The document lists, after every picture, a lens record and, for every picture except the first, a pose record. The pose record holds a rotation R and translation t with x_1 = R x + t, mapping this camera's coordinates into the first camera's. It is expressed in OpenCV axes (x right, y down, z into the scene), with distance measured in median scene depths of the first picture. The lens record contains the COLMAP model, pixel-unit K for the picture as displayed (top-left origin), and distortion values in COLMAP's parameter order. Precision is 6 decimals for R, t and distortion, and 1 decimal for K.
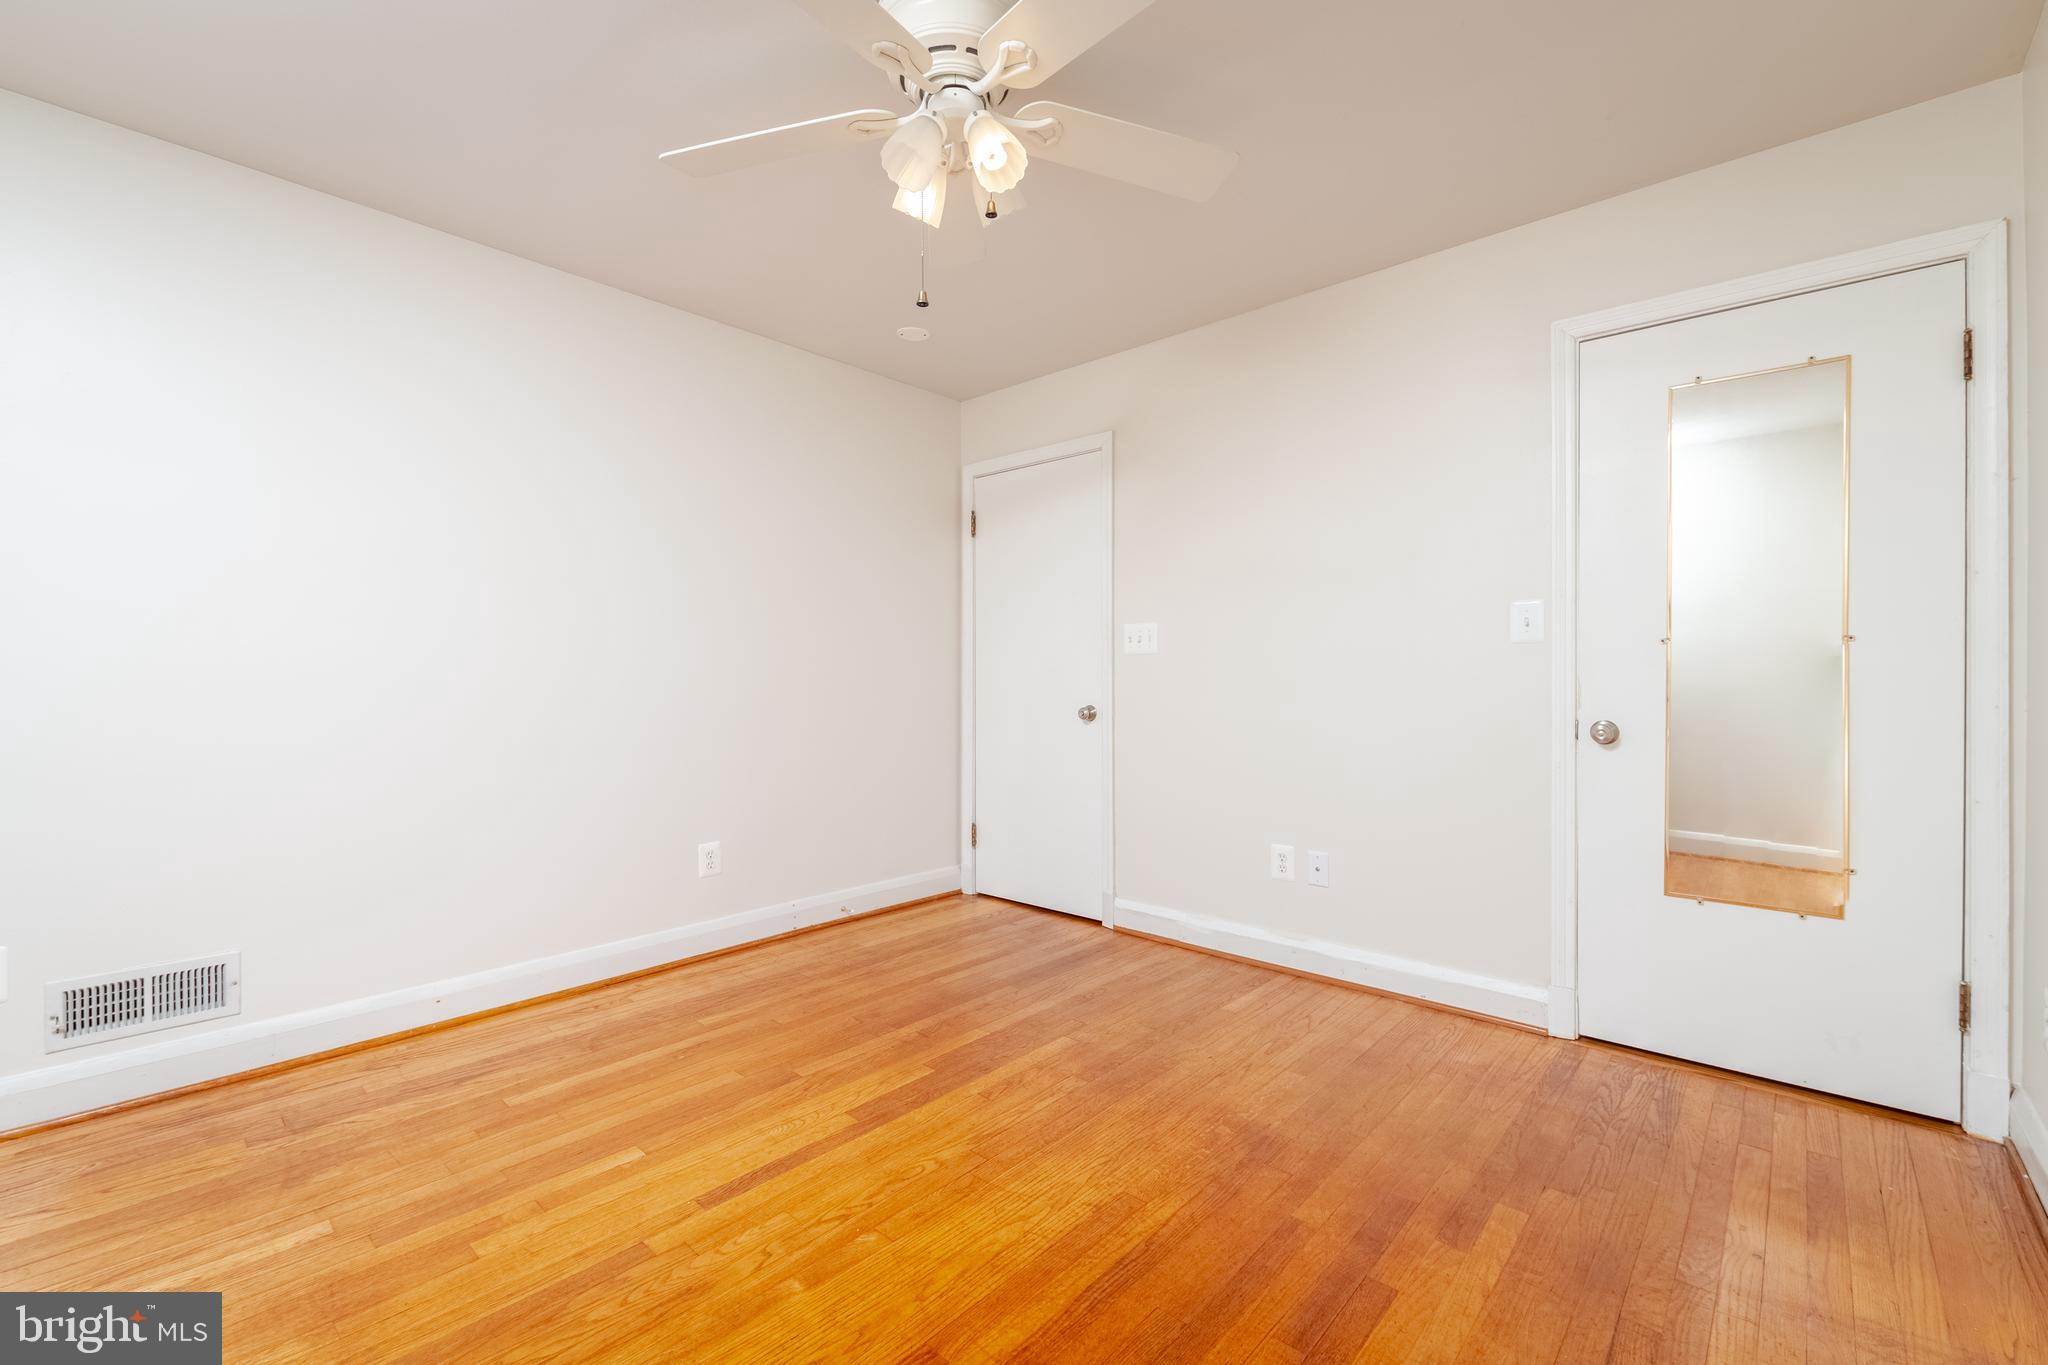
lens RADIAL K [[851.7, 0, 1026.4], [0, 851.7, 678.1], [0, 0, 1]] dist [0.024001, -0.013972]
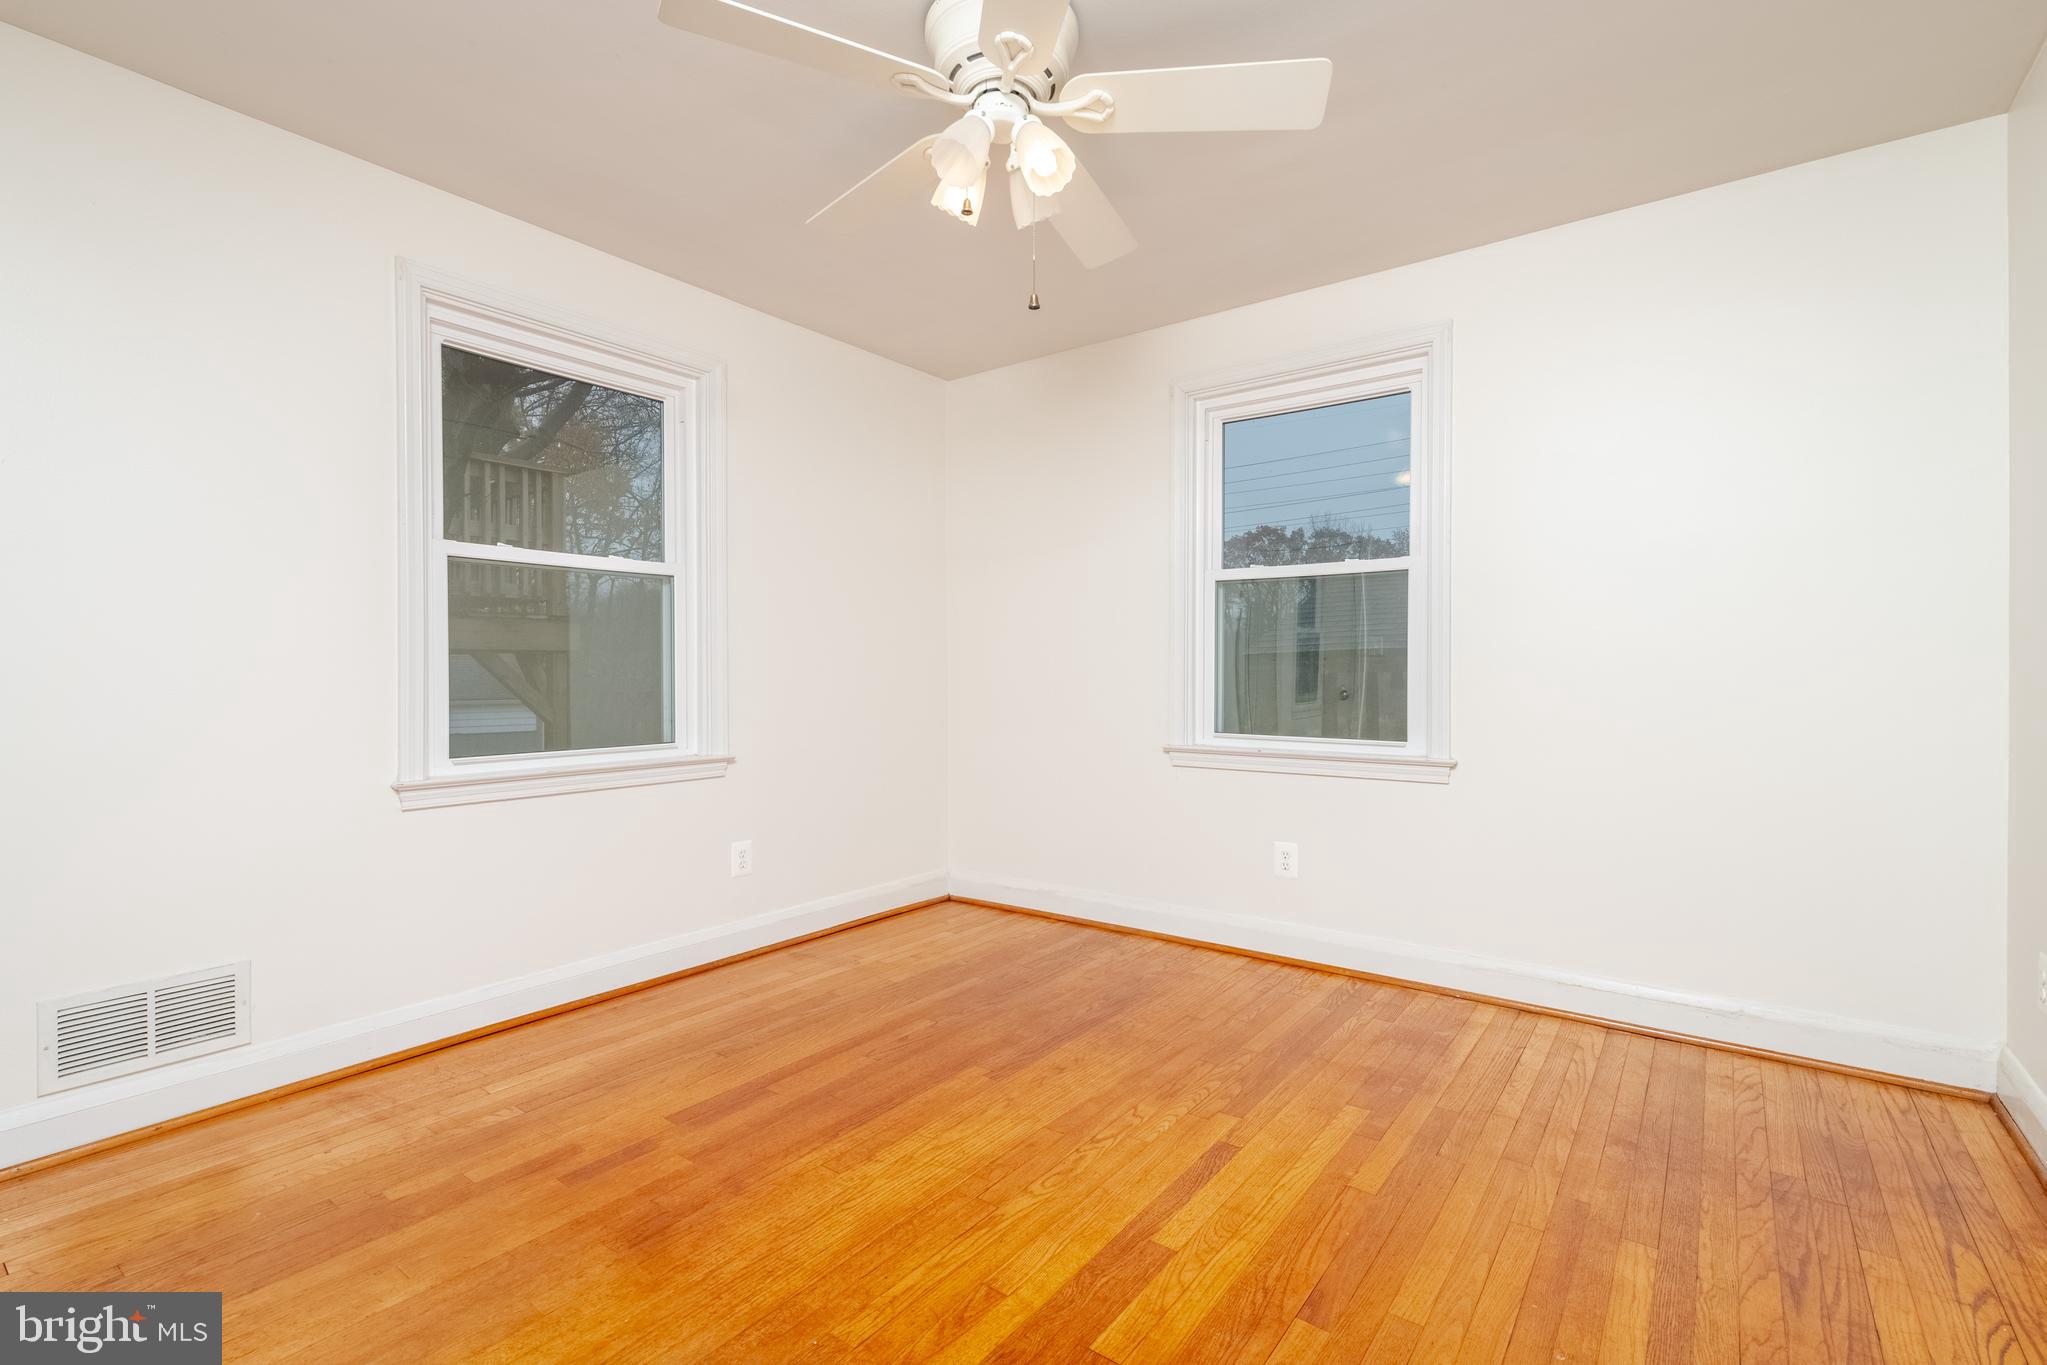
lens RADIAL K [[915.6, 0, 1023.5], [0, 915.6, 682.5], [0, 0, 1]] dist [-0.001183, 0.010967]
pose [[-0.996191, 0.004145, -0.087103, -0.009452], [0.003385, 0.999955, 0.008867, 0.002050], [0.087136, 0.008539, -0.996160, 1.613014]]
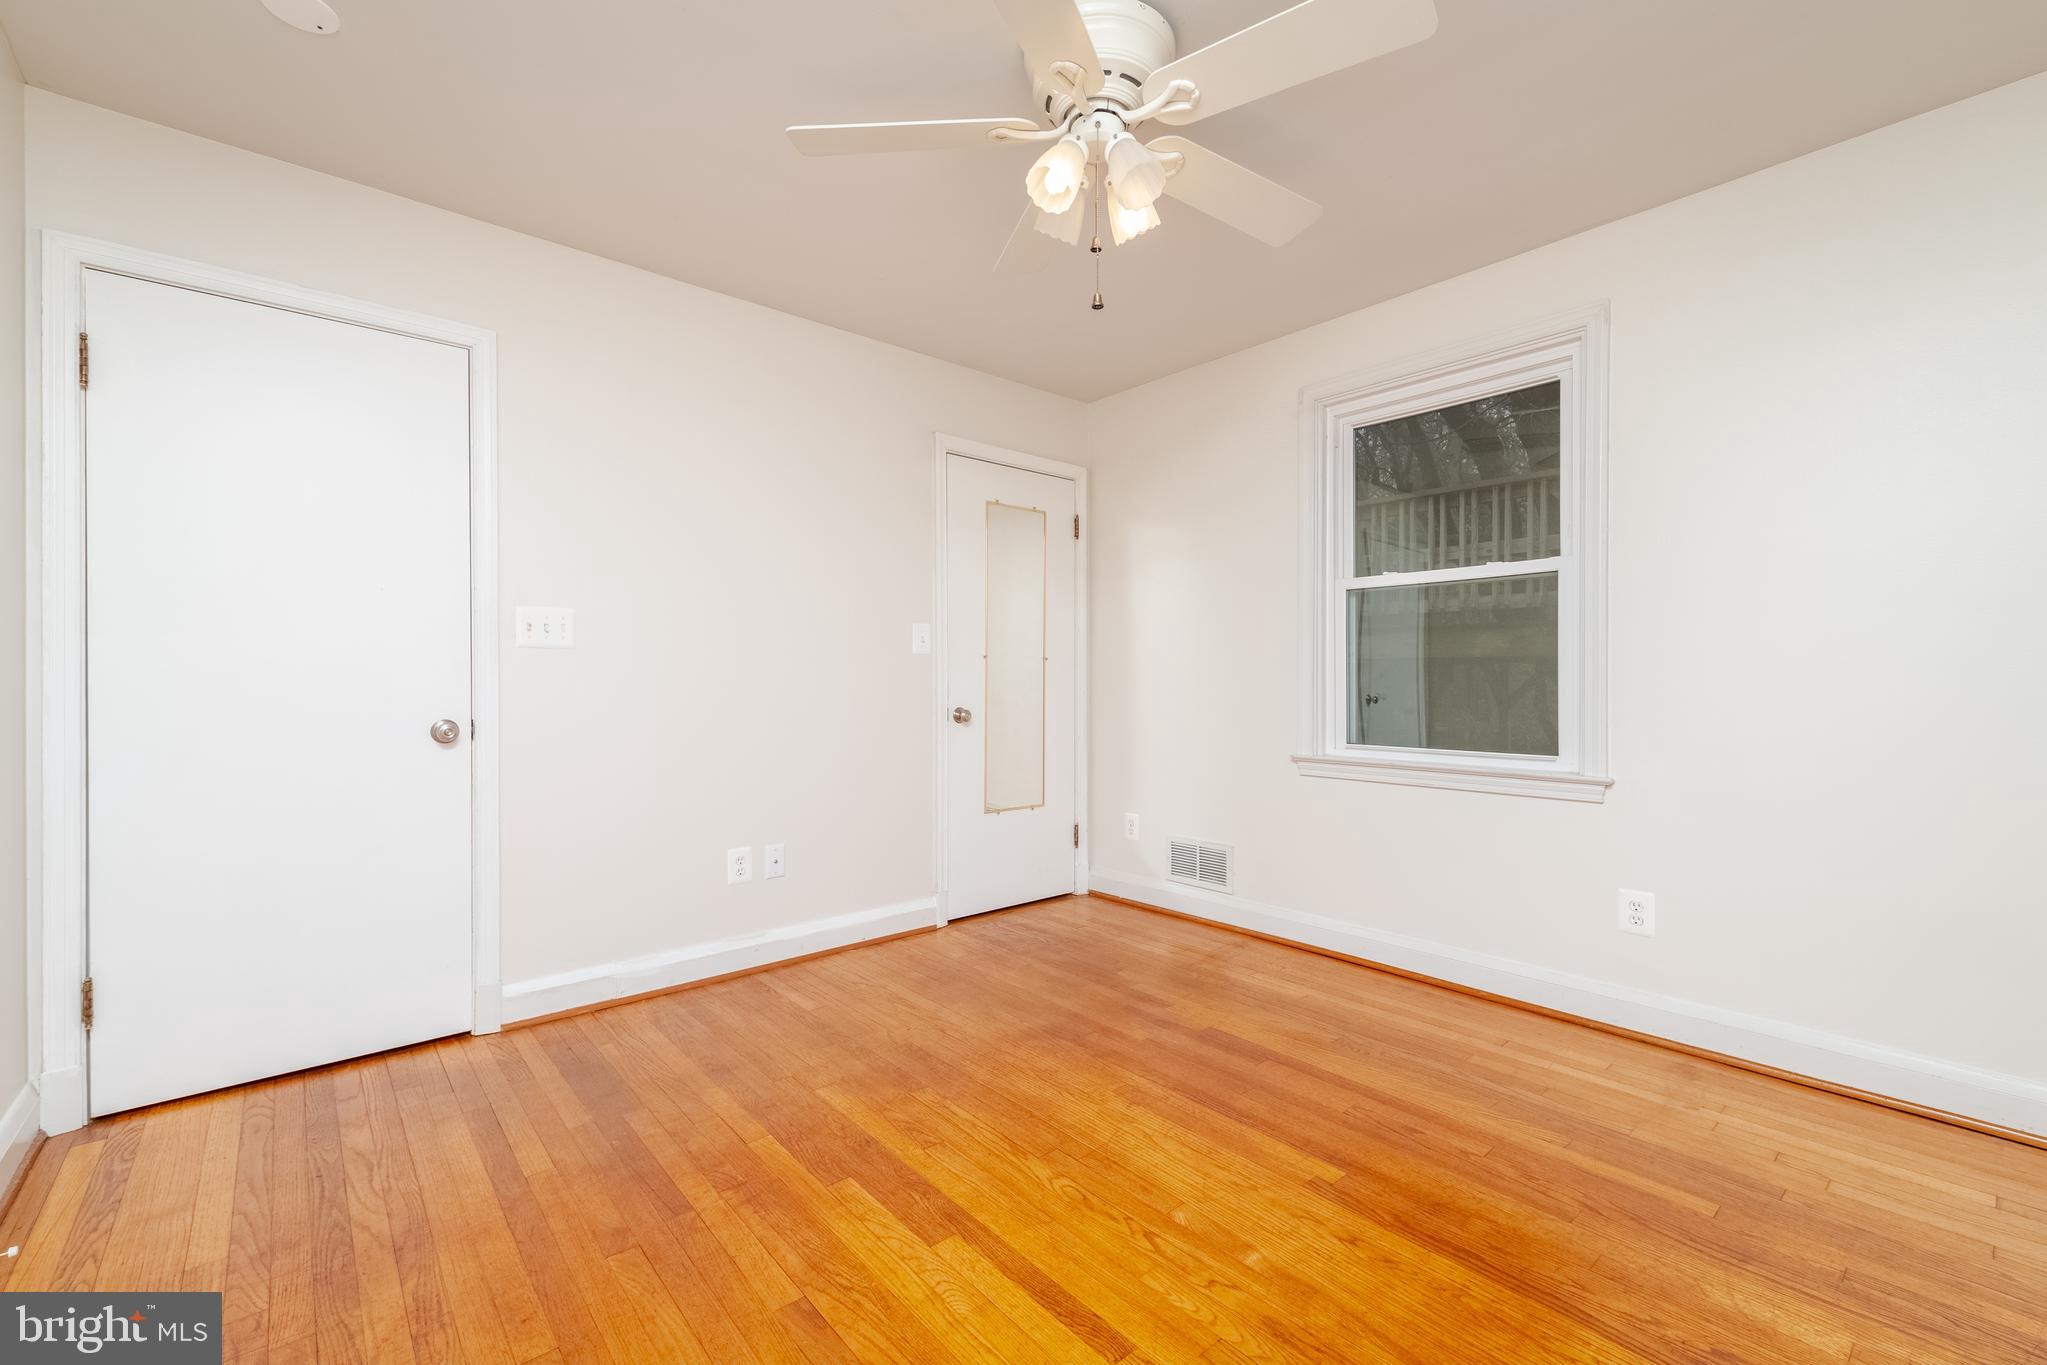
lens RADIAL K [[851.2, 0, 1025.9], [0, 851.2, 678.1], [0, 0, 1]] dist [0.024001, -0.013972]
pose [[0.126082, 0.003026, 0.992015, -0.869945], [0.000613, 0.999995, -0.003128, 0.002429], [-0.992020, 0.001003, 0.126079, 0.740939]]
